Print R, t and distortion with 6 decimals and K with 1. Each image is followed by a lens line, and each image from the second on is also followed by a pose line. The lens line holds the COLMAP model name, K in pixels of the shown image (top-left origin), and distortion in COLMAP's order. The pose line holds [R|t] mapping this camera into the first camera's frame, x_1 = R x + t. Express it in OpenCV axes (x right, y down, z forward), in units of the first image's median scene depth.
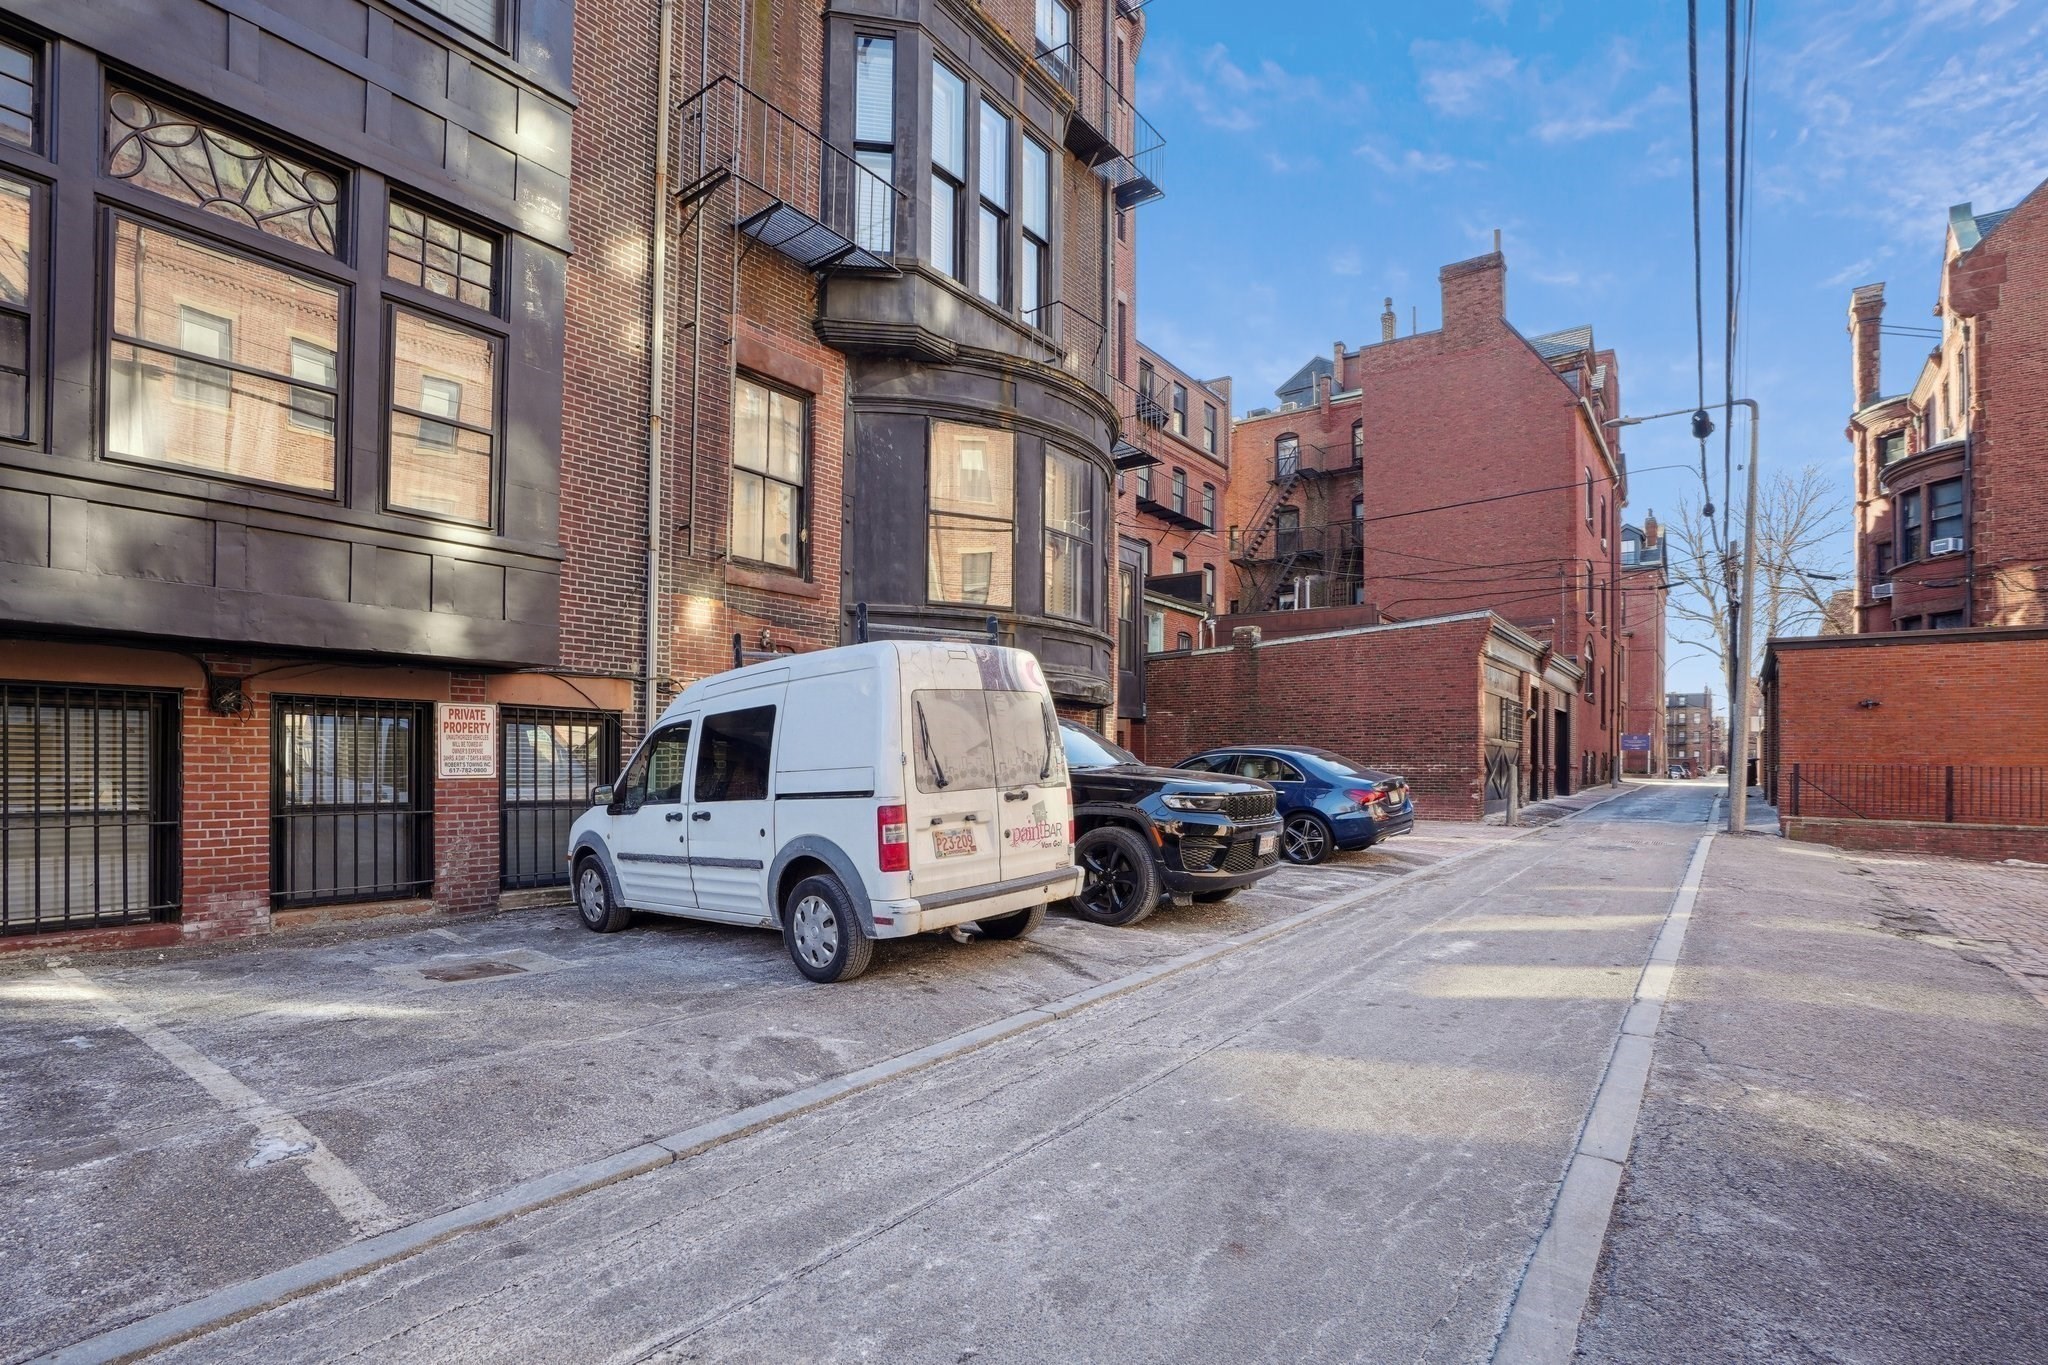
lens RADIAL K [[981.2, 0, 1025.9], [0, 981.2, 744.9], [0, 0, 1]] dist [-0.047899, 0.004019]
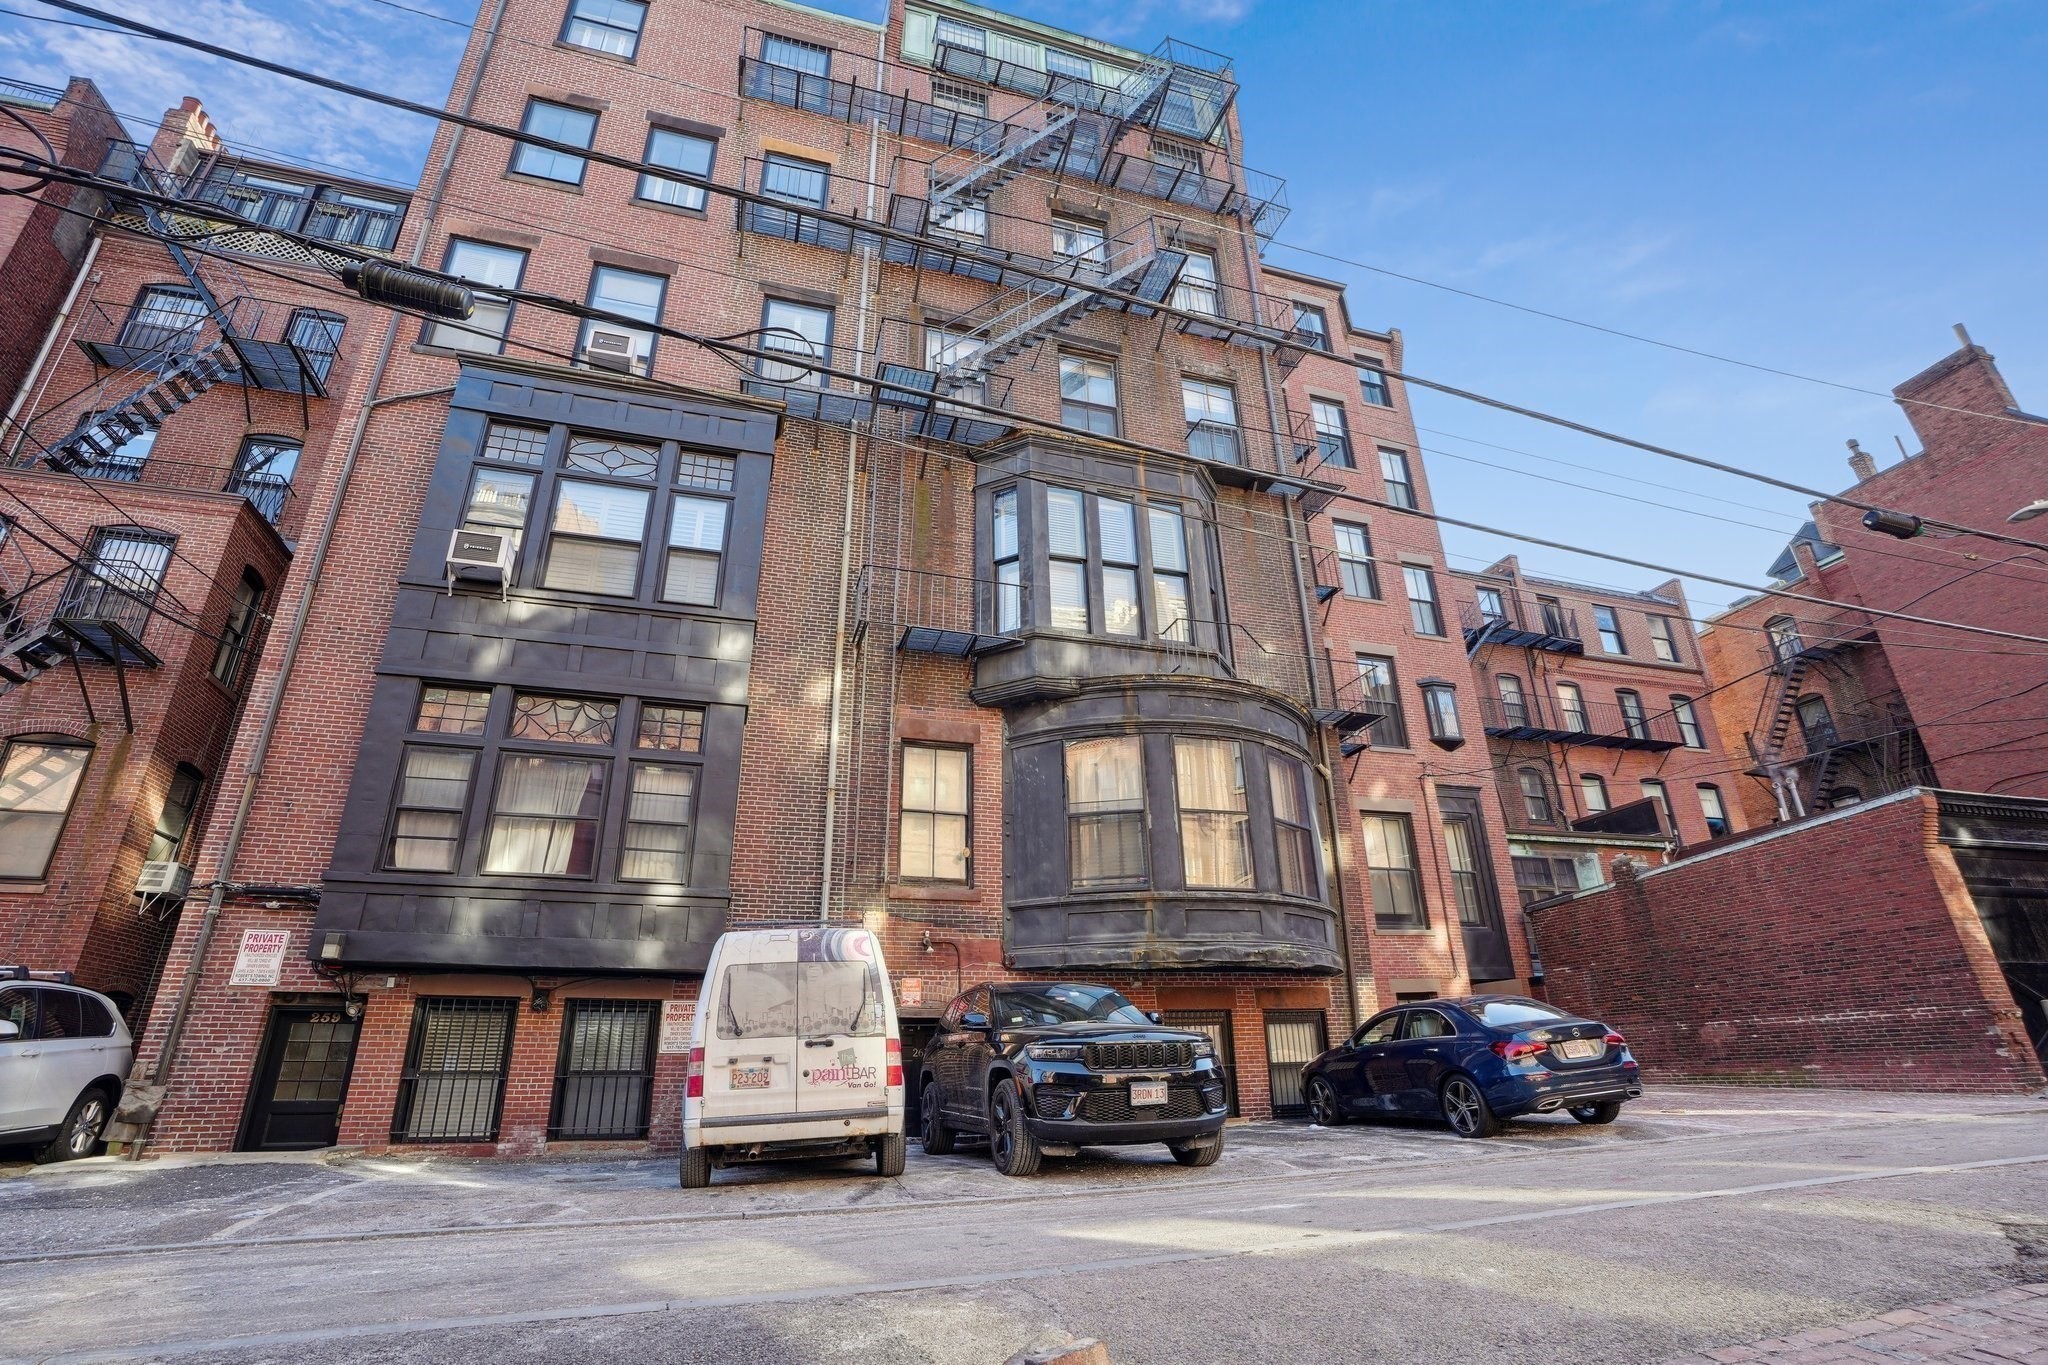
lens RADIAL K [[943.1, 0, 1018.3], [0, 943.1, 675.4], [0, 0, 1]] dist [-0.045508, 0.009703]
pose [[0.807850, -0.252661, -0.532486, 0.575529], [0.037028, 0.923427, -0.381983, 0.049145], [0.588224, 0.288868, 0.755346, 0.039629]]
